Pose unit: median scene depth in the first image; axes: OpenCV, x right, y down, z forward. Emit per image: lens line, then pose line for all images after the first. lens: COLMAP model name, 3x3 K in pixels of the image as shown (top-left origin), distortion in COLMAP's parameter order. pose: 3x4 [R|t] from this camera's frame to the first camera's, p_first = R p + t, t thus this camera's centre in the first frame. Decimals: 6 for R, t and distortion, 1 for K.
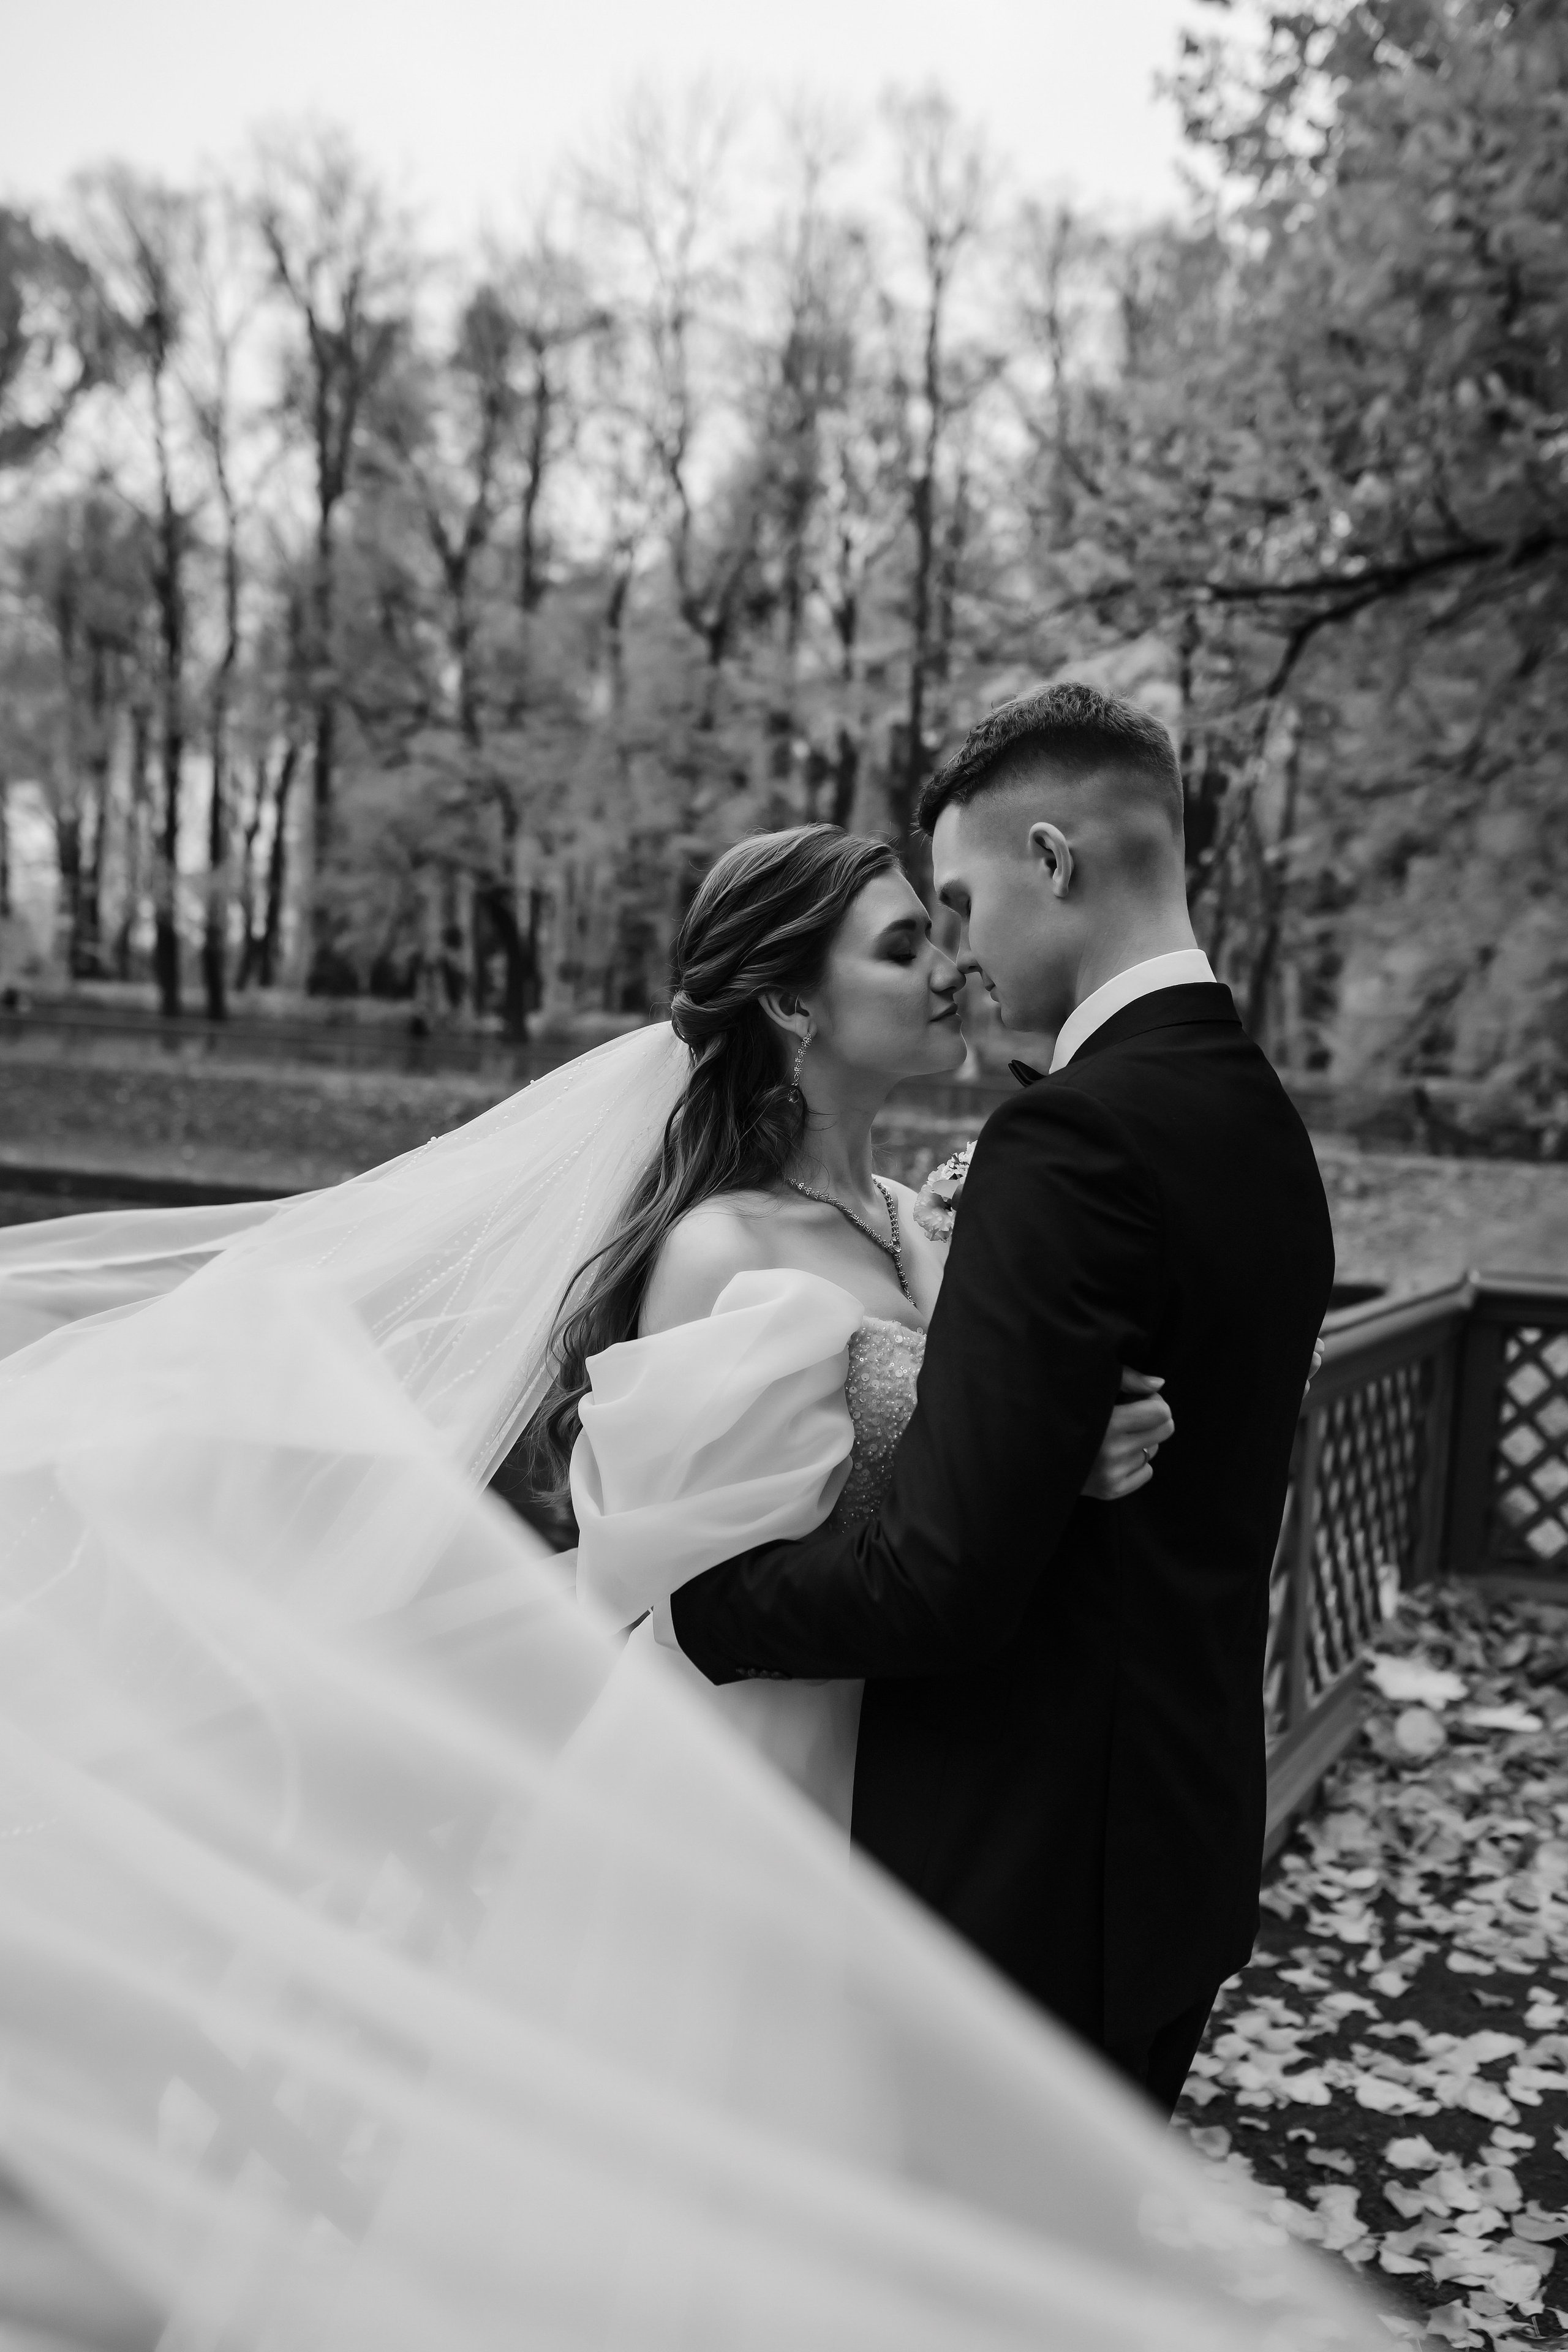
lens RADIAL K [[2468.6, 0, 784.0], [0, 2468.6, 1176.0], [0, 0, 1]] dist [0.006460, 0.030251]
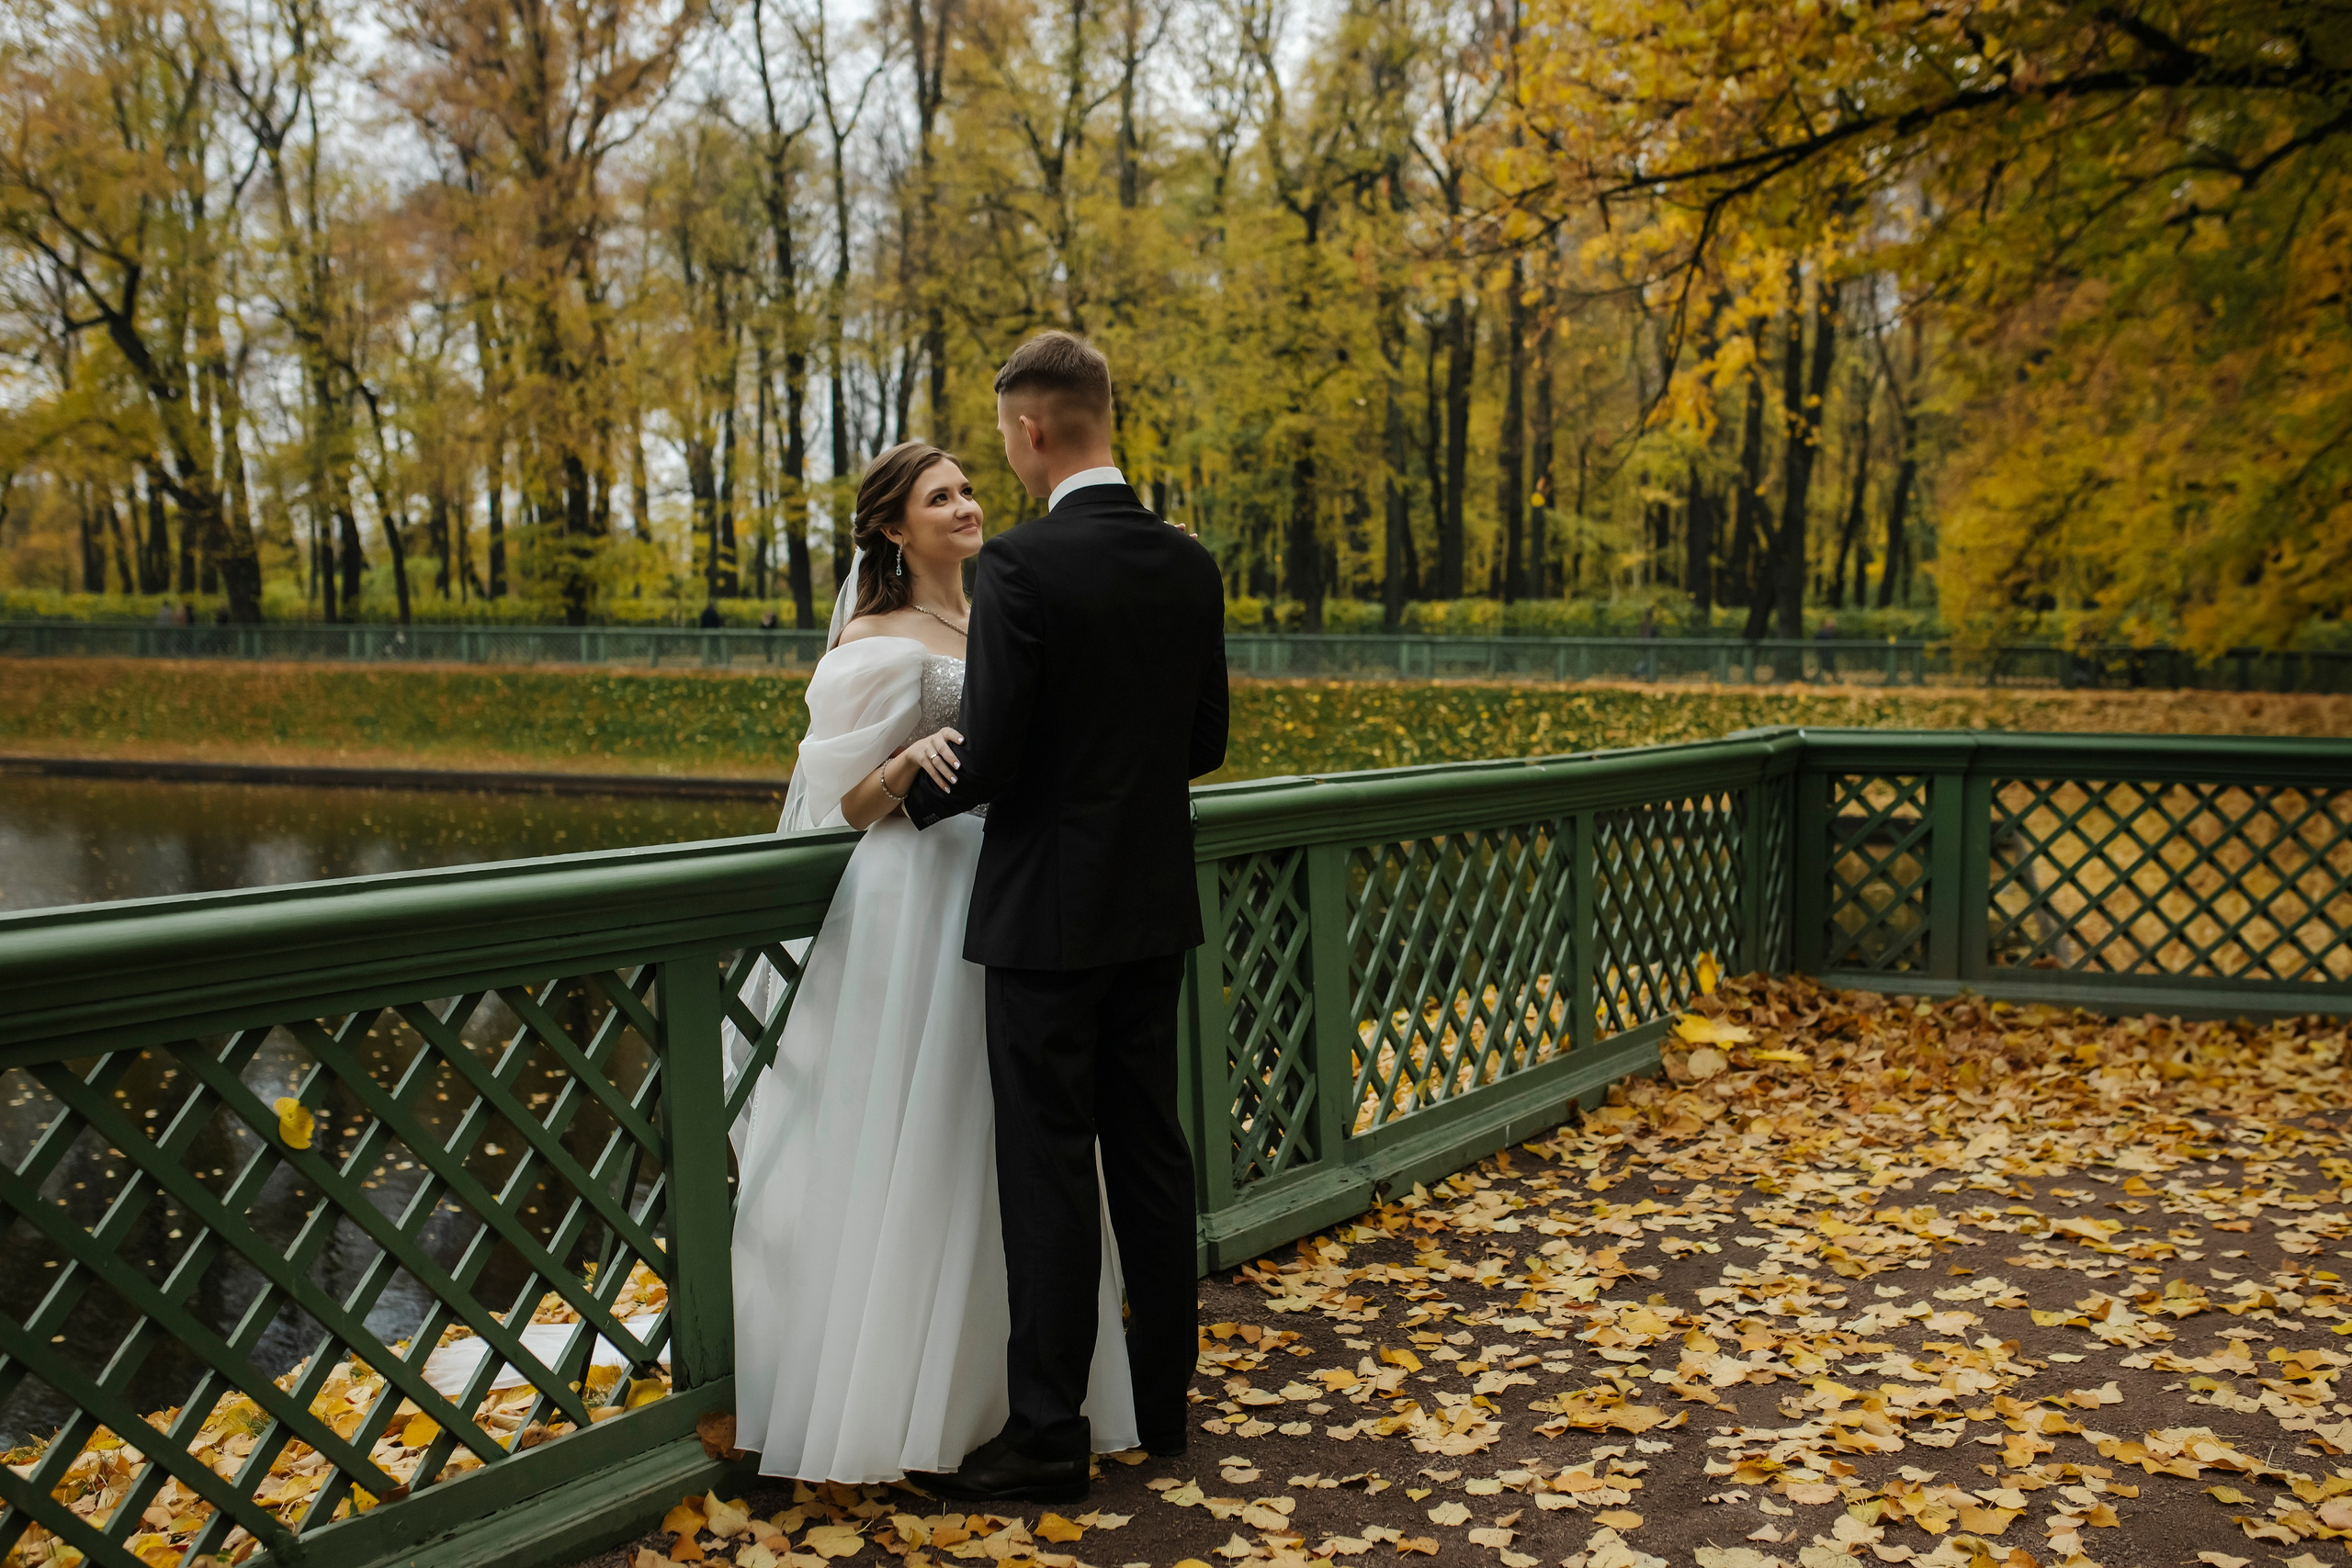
lens RADIAL K [[2468.4, 0, 1176.0], [0, 2468.4, 784.0], [0, 0, 1]] dist [0.006460, 0.030251]
pose [[0.993508, -0.055659, -0.099220, 0.089113], [0.056728, 0.998358, 0.007986, 0.038080], [0.098612, -0.013563, 0.995033, -0.263226]]
